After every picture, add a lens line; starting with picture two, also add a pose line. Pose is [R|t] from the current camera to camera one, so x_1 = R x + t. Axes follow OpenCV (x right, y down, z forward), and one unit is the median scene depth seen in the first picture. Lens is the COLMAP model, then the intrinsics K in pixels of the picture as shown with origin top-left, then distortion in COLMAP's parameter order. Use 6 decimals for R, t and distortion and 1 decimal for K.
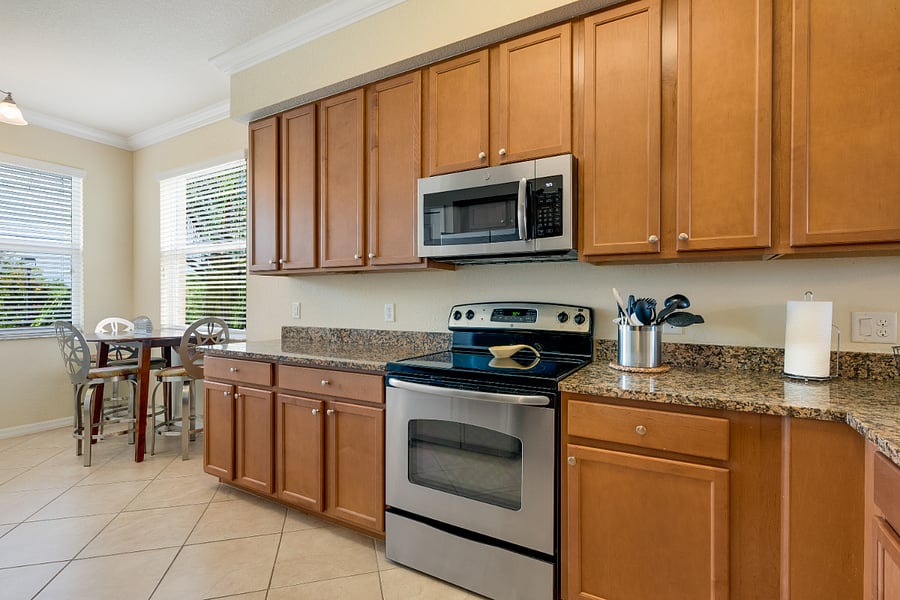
lens RADIAL K [[415.3, 0, 466.5], [0, 415.3, 301.6], [0, 0, 1]] dist [0.001732, 0.000601]
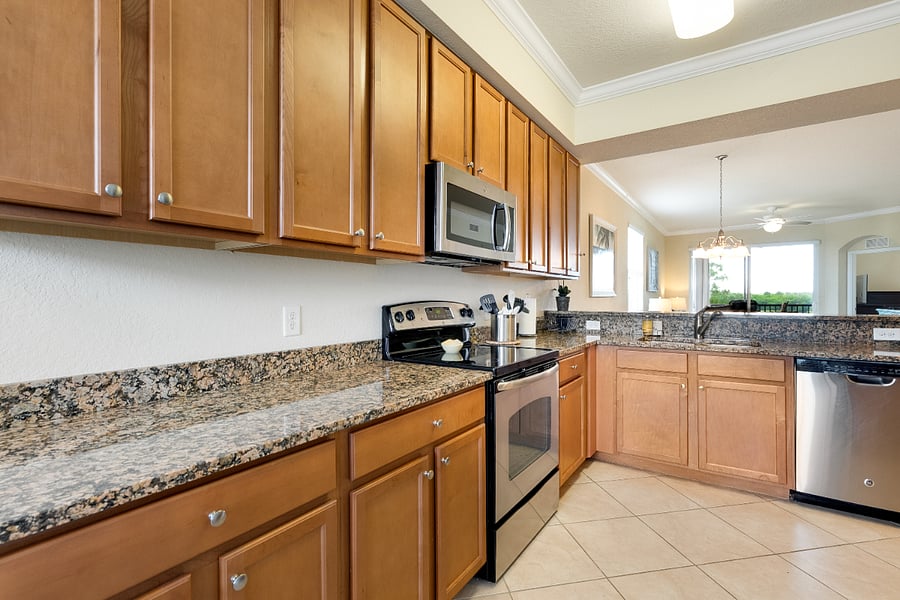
lens RADIAL K [[426.3, 0, 450.0], [0, 426.3, 300.0], [0, 0, 1]] dist [-0.001532, 0.000763]
pose [[0.099161, -0.007193, 0.995045, -0.864256], [0.010120, 0.999929, 0.006220, -0.006564], [-0.995020, 0.009453, 0.099227, 0.765604]]
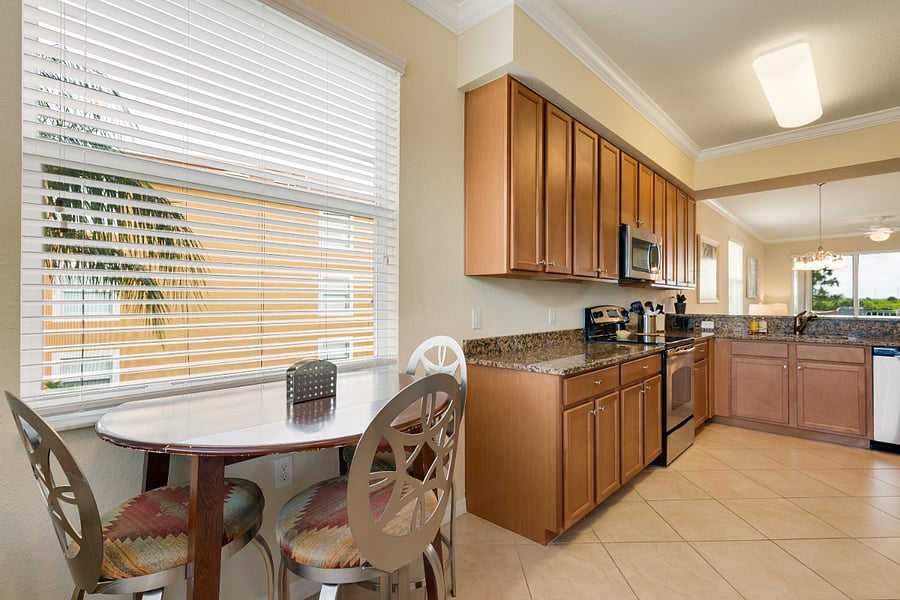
lens RADIAL K [[426.3, 0, 450.0], [0, 426.3, 300.0], [0, 0, 1]] dist [-0.001532, 0.000763]
pose [[0.260407, 0.004746, 0.965487, -1.532540], [0.007373, 0.999949, -0.006904, -0.012684], [-0.965471, 0.008916, 0.260358, 1.051235]]
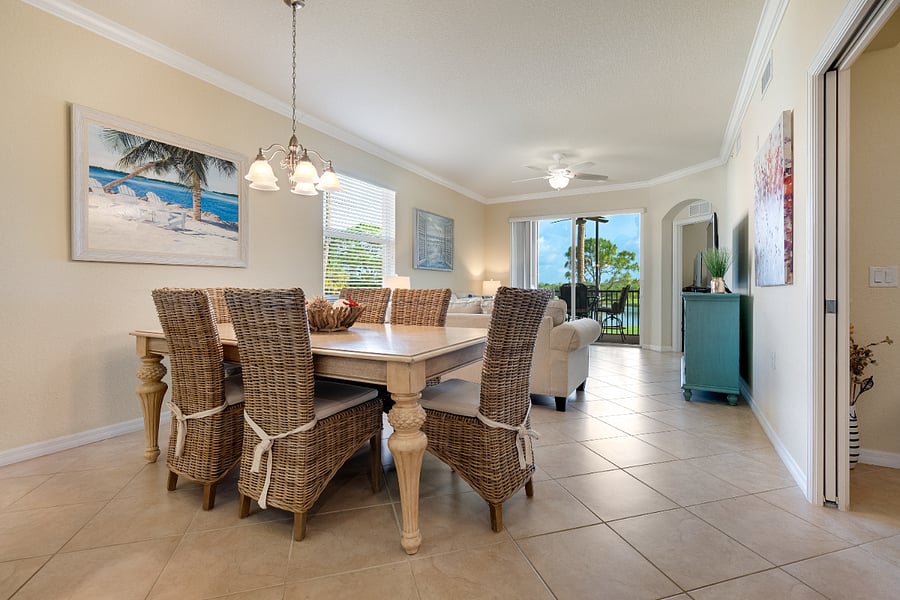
lens RADIAL K [[426.3, 0, 450.0], [0, 426.3, 300.0], [0, 0, 1]] dist [-0.001532, 0.000763]
pose [[-0.000689, -0.026943, 0.999637, 0.187464], [0.006660, 0.999615, 0.026947, 0.084134], [-0.999978, 0.006676, -0.000509, -0.745440]]
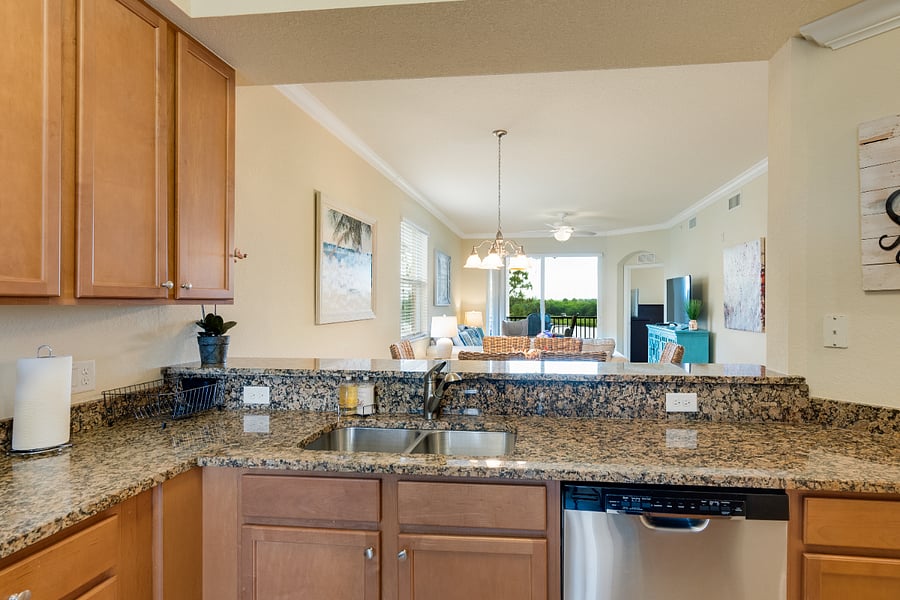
lens RADIAL K [[482.9, 0, 497.0], [0, 482.9, 312.4], [0, 0, 1]] dist [-0.002249, -0.000615]
pose [[-0.388882, -0.019025, 0.921091, -0.278572], [0.007036, 0.999696, 0.023620, -0.069891], [-0.921261, 0.015666, -0.388630, 0.347381]]
